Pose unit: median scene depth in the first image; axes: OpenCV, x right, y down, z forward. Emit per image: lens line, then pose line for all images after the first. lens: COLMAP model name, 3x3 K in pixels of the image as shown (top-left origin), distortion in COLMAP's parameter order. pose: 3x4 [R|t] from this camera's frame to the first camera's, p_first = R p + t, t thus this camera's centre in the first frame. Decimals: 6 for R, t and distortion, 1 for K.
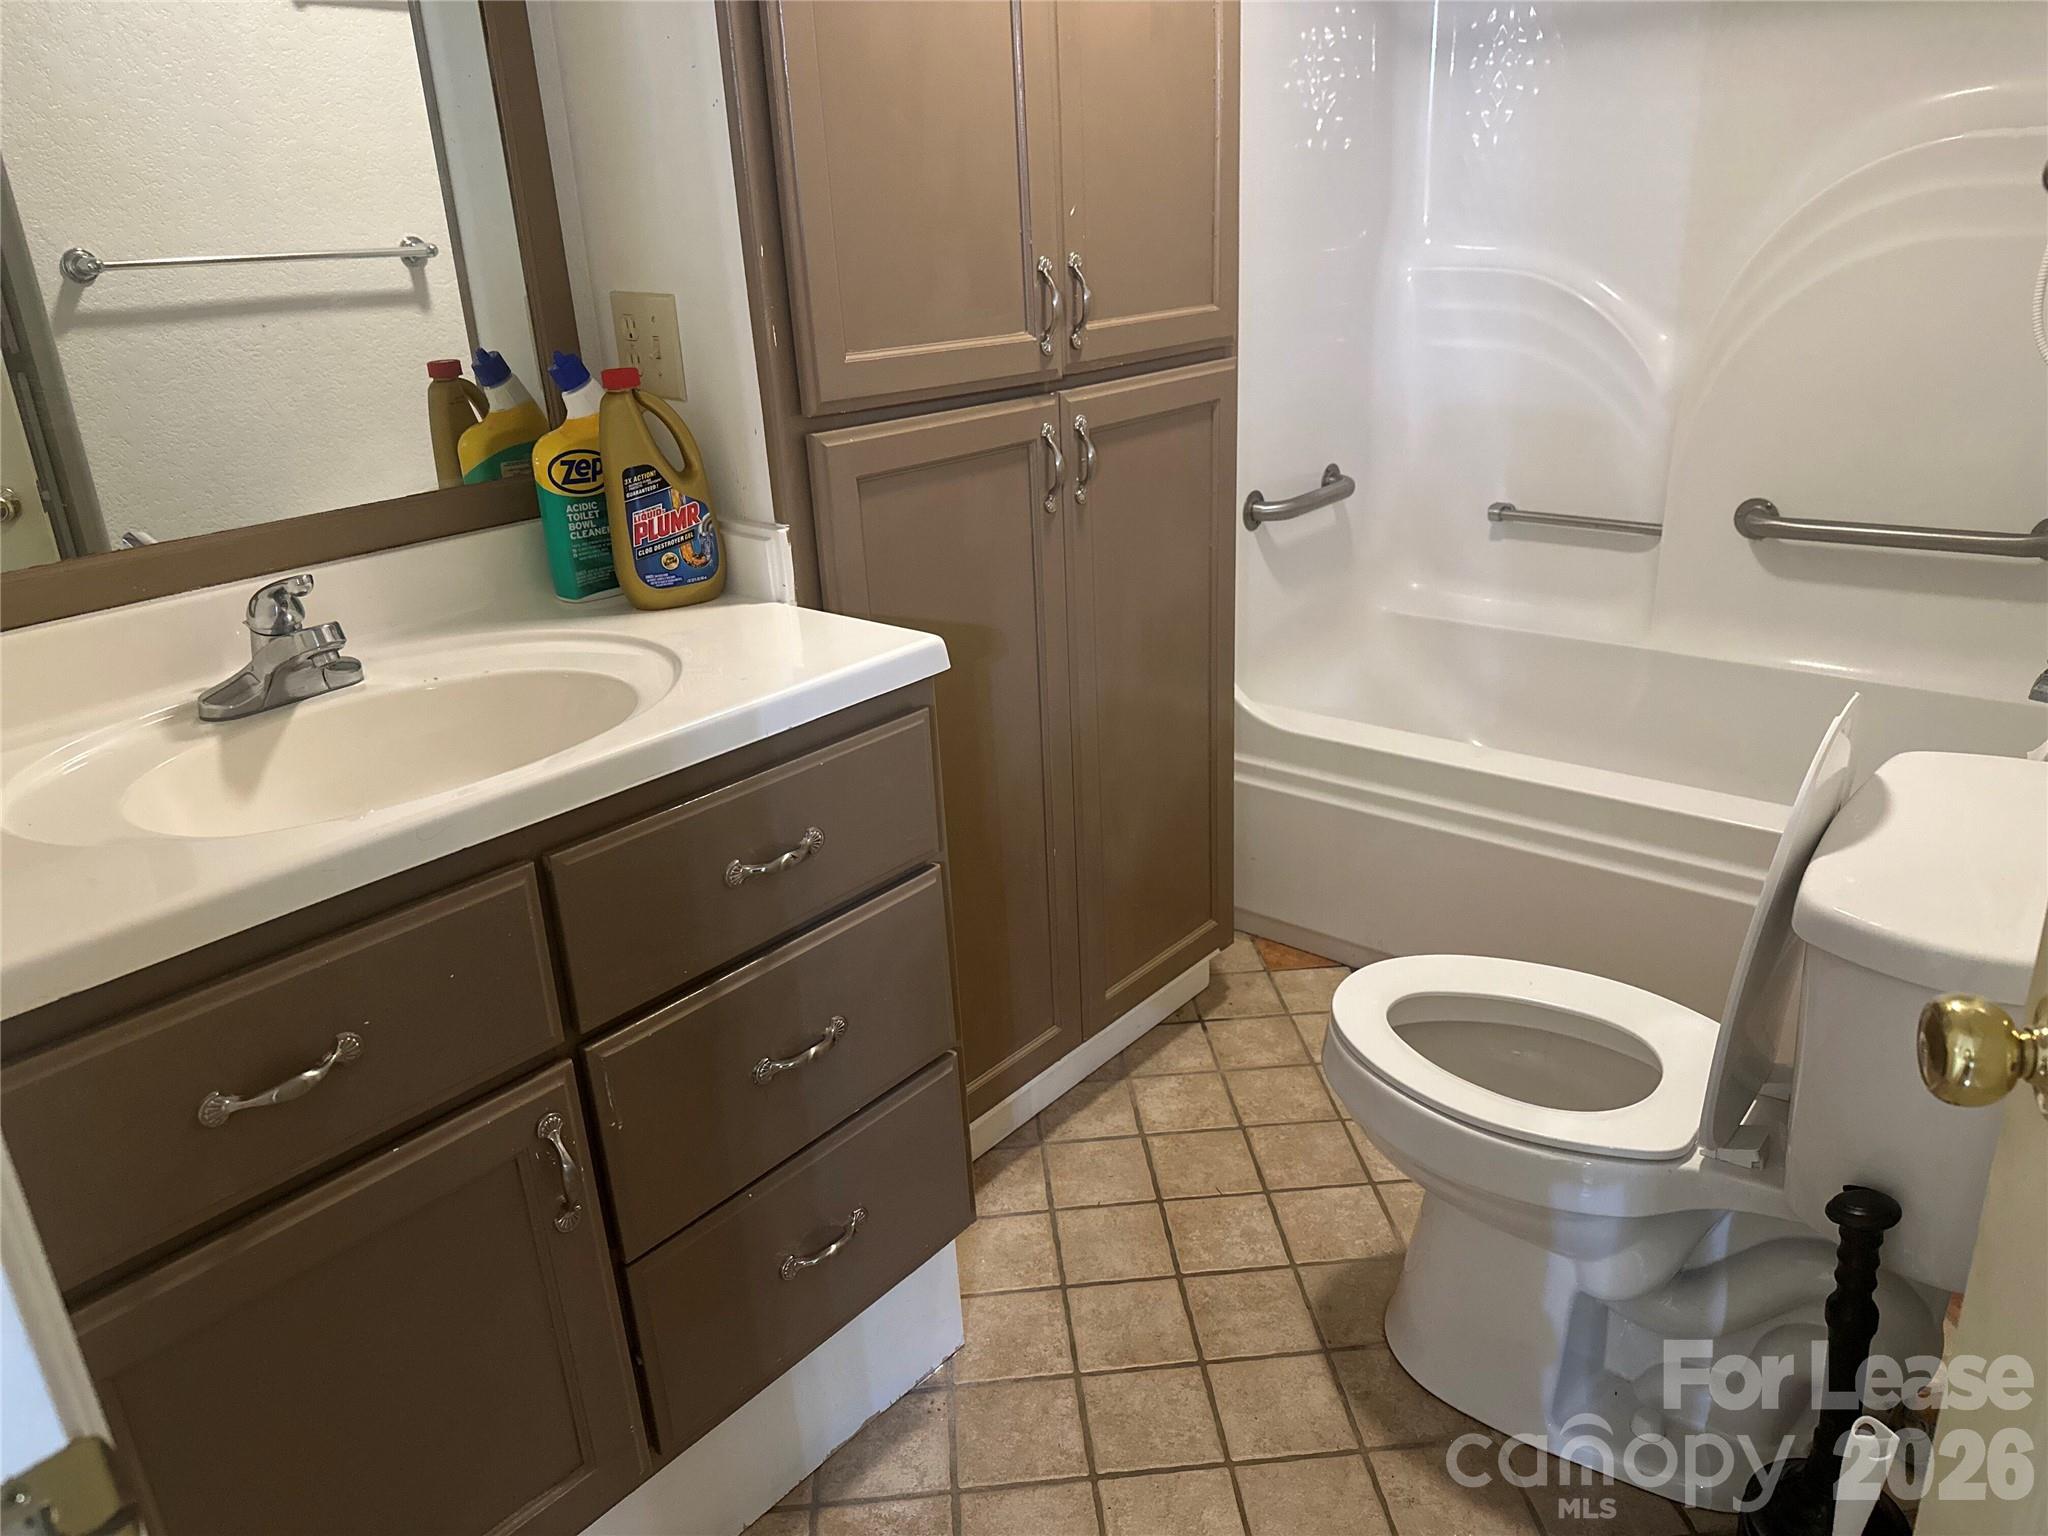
lens RADIAL K [[1454.0, 0, 1016.0], [0, 1454.0, 757.5], [0, 0, 1]] dist [0.075524, -0.093623]
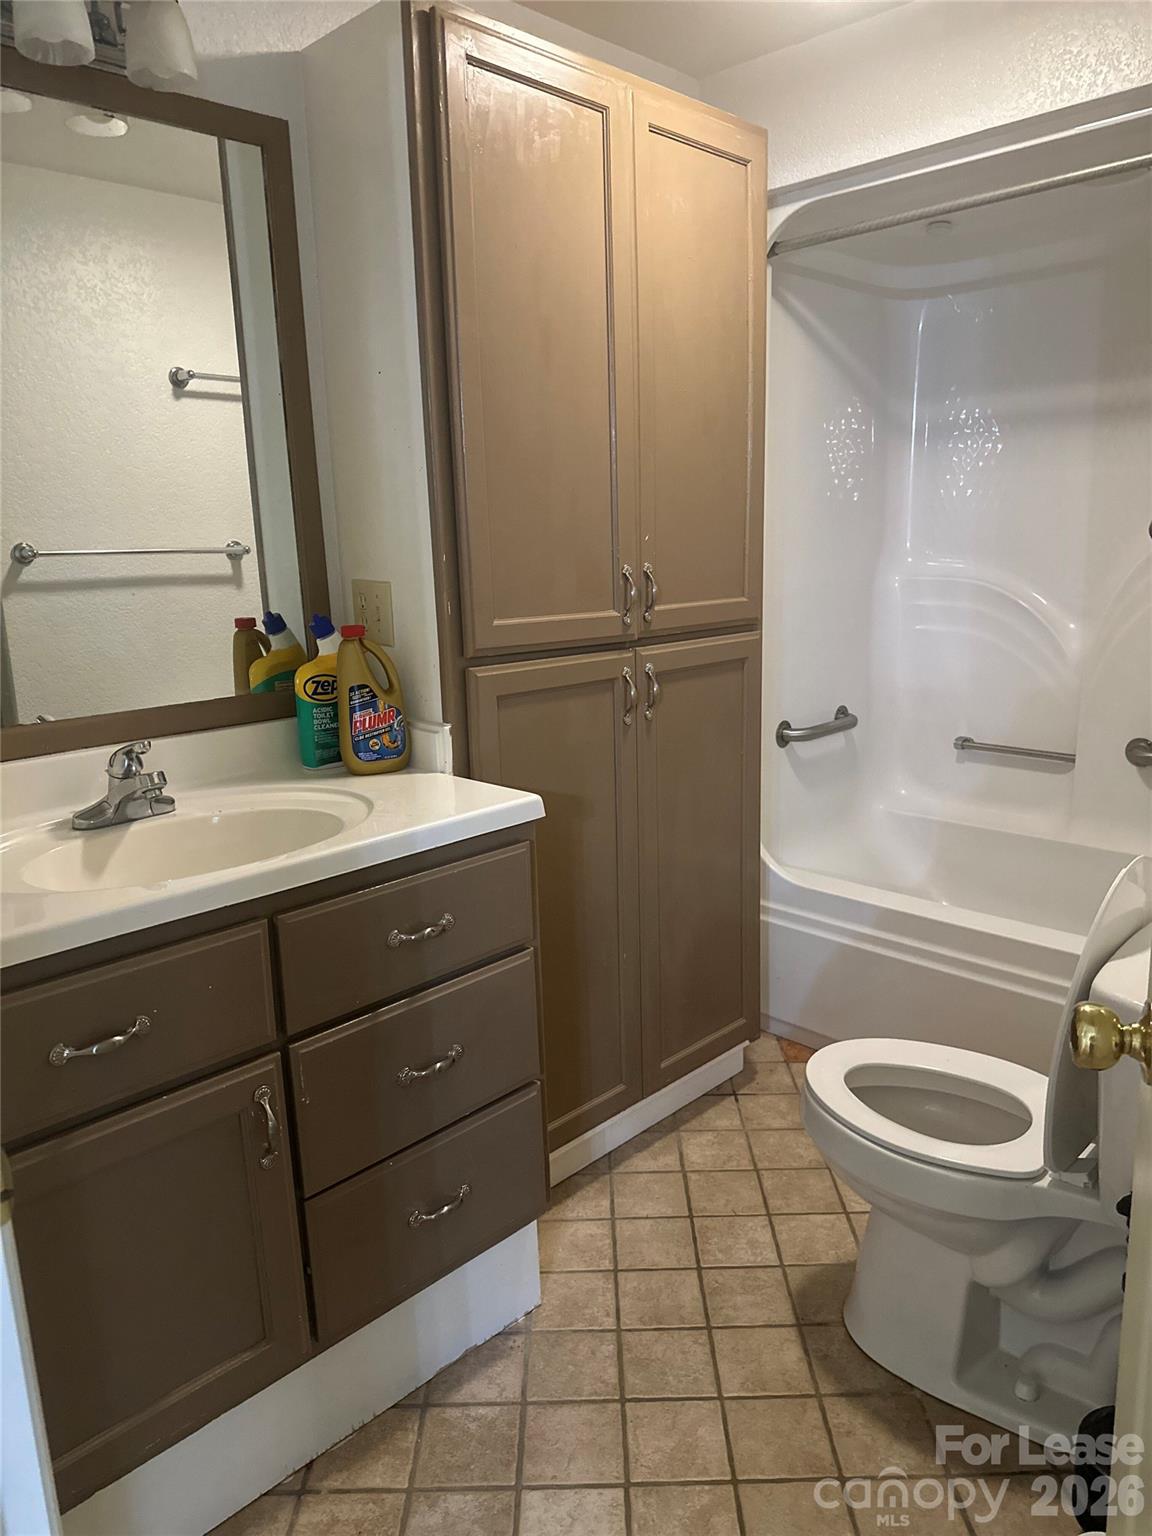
lens RADIAL K [[1090.5, 0, 576.0], [0, 1090.5, 768.0], [0, 0, 1]] dist [0.075524, -0.093623]
pose [[0.996819, 0.037014, -0.070576, 0.057274], [-0.046743, 0.988819, -0.141608, 0.042703], [0.064545, 0.144457, 0.987404, -0.122936]]
